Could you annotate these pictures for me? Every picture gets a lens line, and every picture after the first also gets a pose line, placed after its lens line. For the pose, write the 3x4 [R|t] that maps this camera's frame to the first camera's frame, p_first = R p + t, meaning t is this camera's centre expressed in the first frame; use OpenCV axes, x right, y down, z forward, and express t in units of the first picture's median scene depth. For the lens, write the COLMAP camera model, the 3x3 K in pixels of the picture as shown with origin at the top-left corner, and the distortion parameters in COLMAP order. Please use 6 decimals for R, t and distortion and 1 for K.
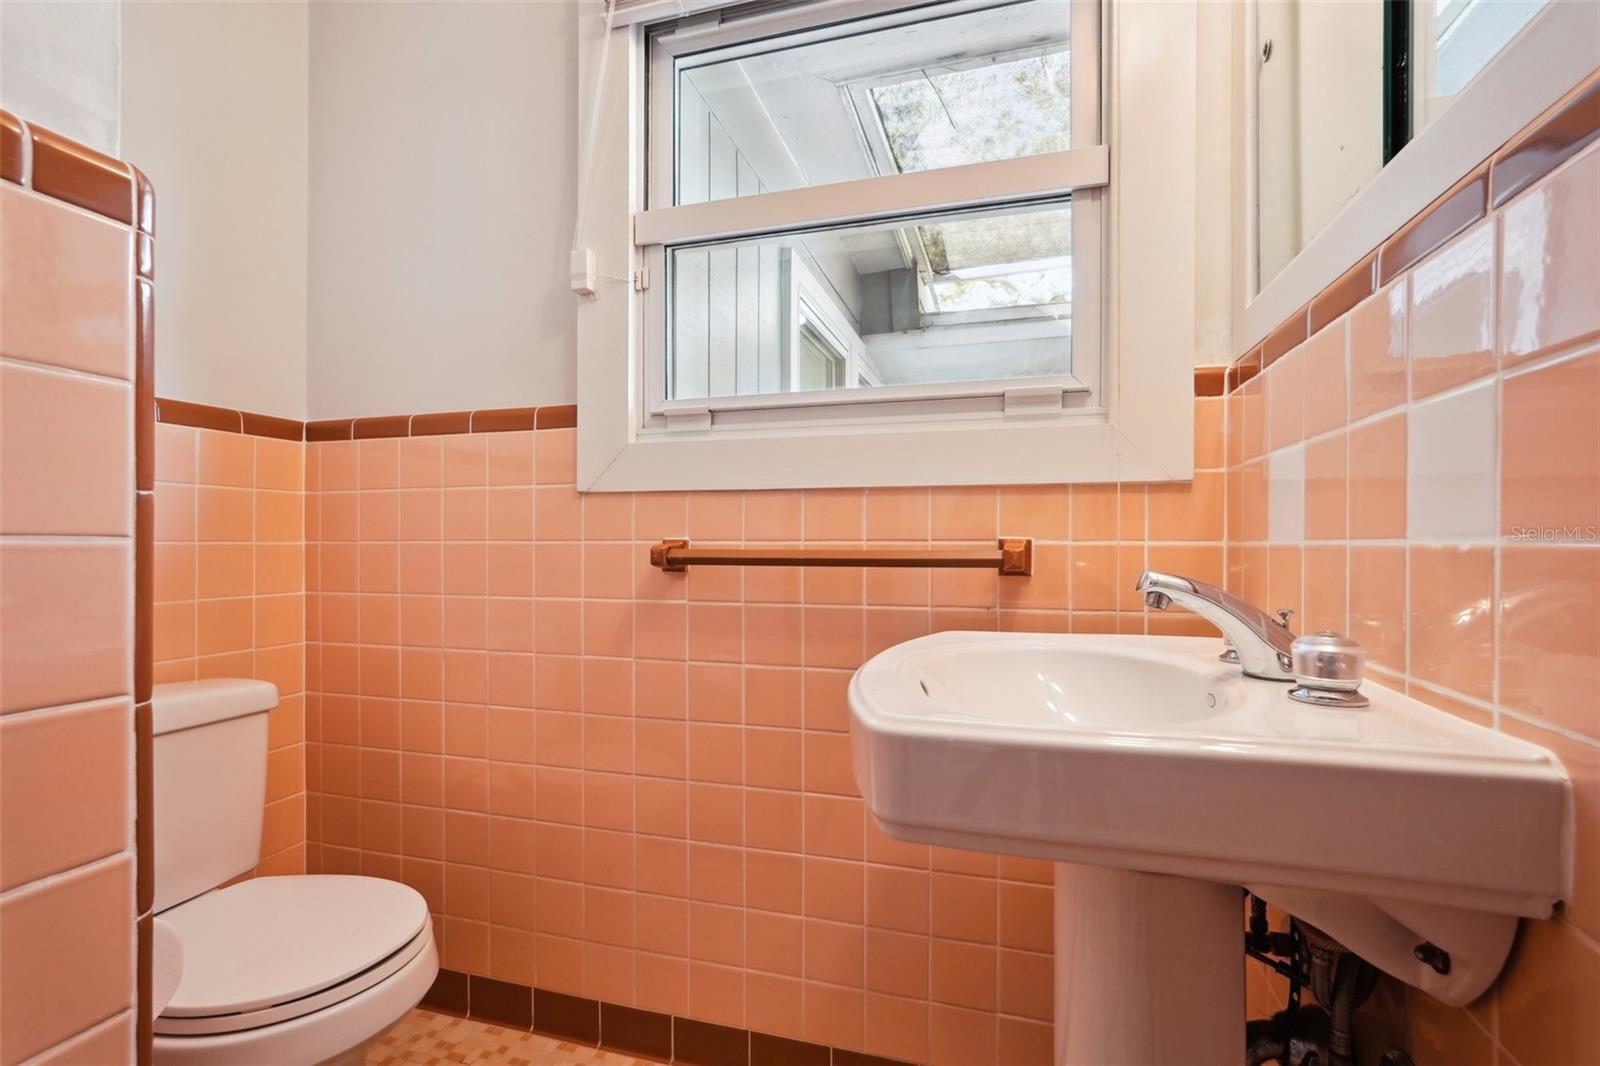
lens RADIAL K [[722.2, 0, 798.0], [0, 722.2, 542.4], [0, 0, 1]] dist [-0.005819, 0.004189]
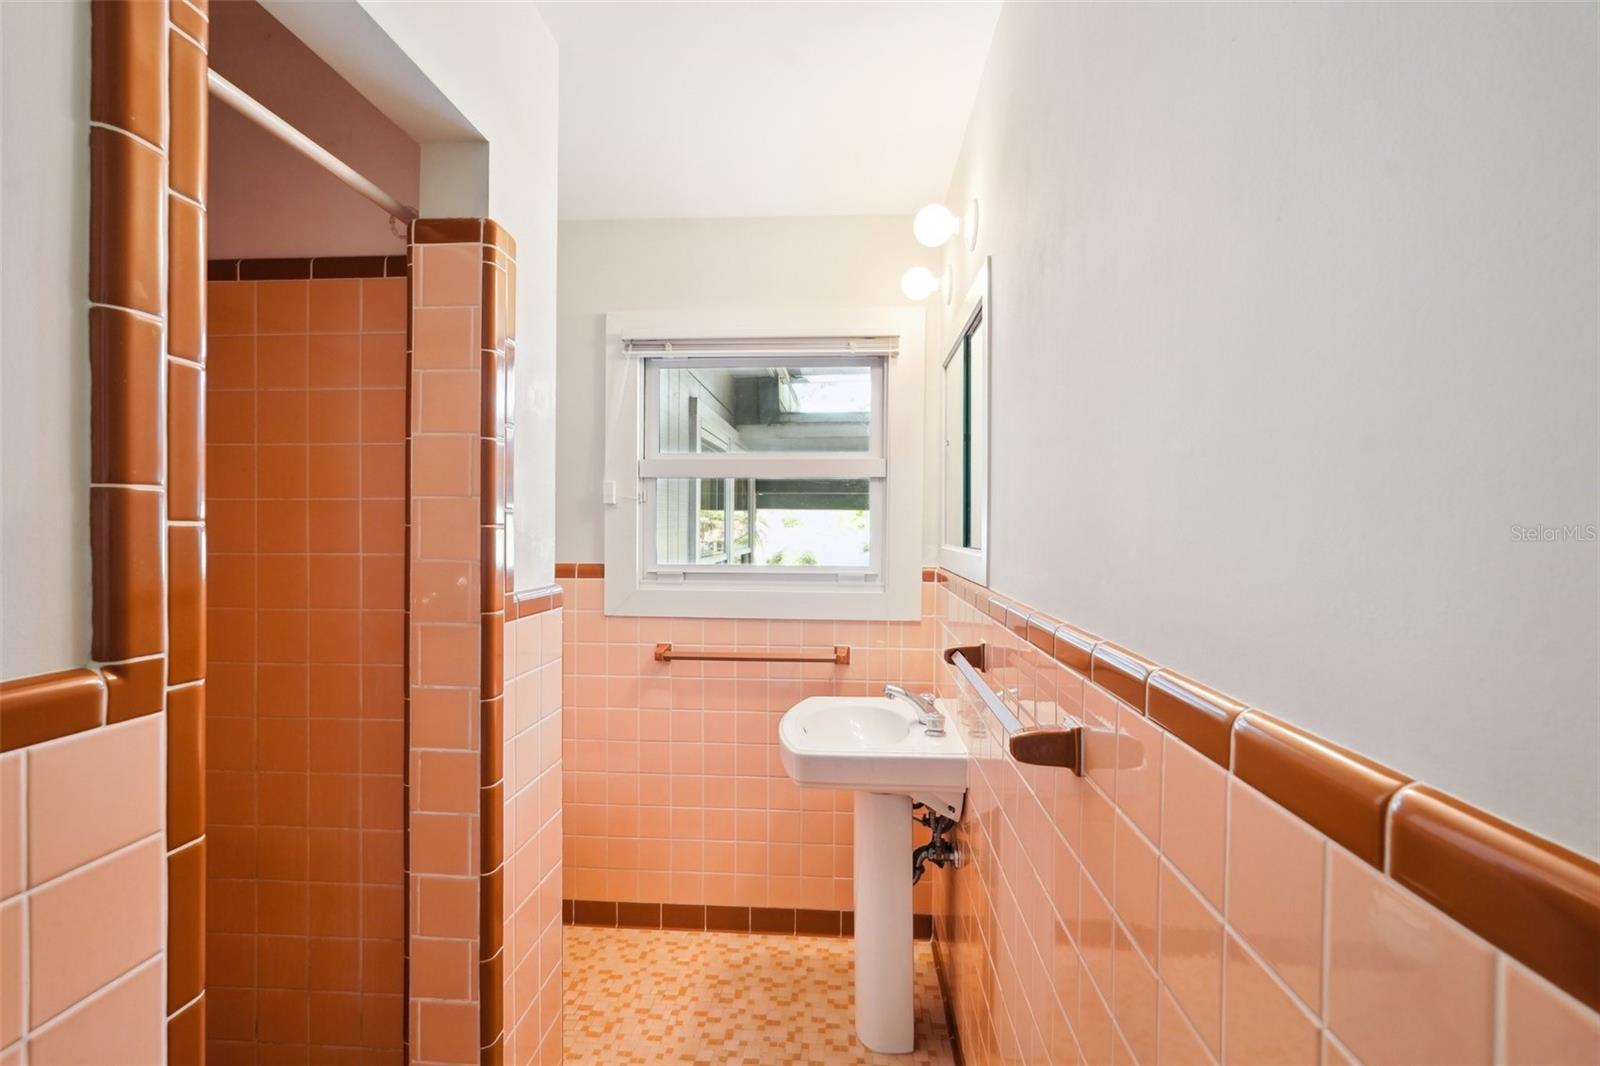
lens RADIAL K [[722.2, 0, 797.3], [0, 722.2, 529.4], [0, 0, 1]] dist [-0.005819, 0.004189]
pose [[0.977072, 0.003980, 0.212873, -0.240167], [-0.004961, 0.999979, 0.004075, -0.314364], [-0.212852, -0.005037, 0.977071, -0.893356]]
